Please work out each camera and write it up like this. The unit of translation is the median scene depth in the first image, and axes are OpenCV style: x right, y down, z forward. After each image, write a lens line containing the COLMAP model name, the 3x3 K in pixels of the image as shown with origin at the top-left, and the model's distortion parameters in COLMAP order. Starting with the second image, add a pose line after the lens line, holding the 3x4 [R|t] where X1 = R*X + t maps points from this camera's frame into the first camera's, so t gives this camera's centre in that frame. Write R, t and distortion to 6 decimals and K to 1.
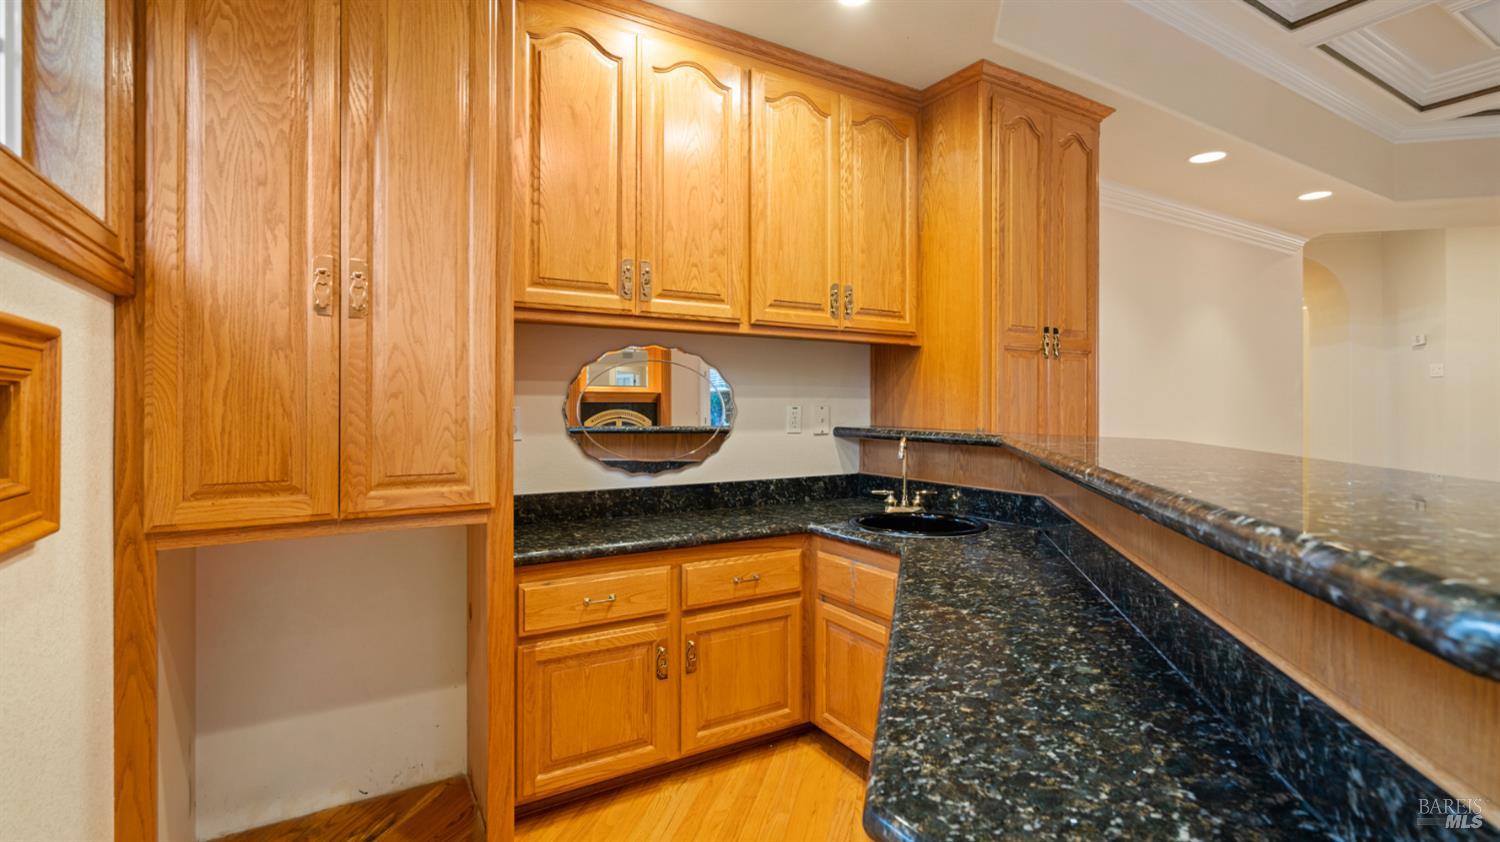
lens RADIAL K [[680.3, 0, 745.9], [0, 680.3, 410.1], [0, 0, 1]] dist [-0.003265, 0.000121]
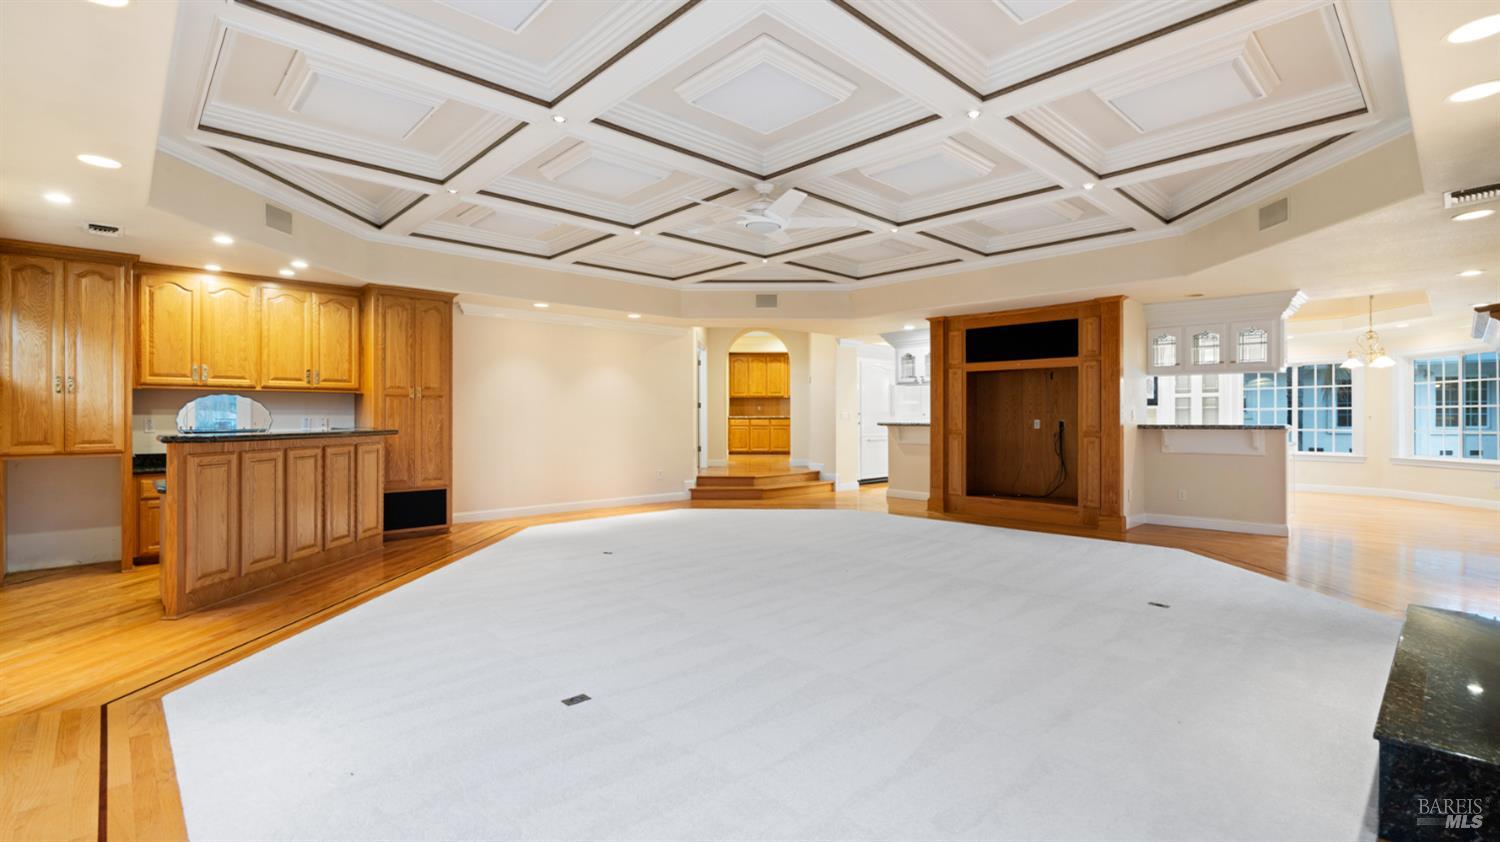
lens RADIAL K [[680.3, 0, 749.9], [0, 680.3, 421.8], [0, 0, 1]] dist [-0.003265, 0.000121]
pose [[0.976783, -0.000232, 0.214233, 1.495777], [-0.000792, 0.999989, 0.004694, -0.010100], [-0.214232, -0.004755, 0.976771, -2.252272]]
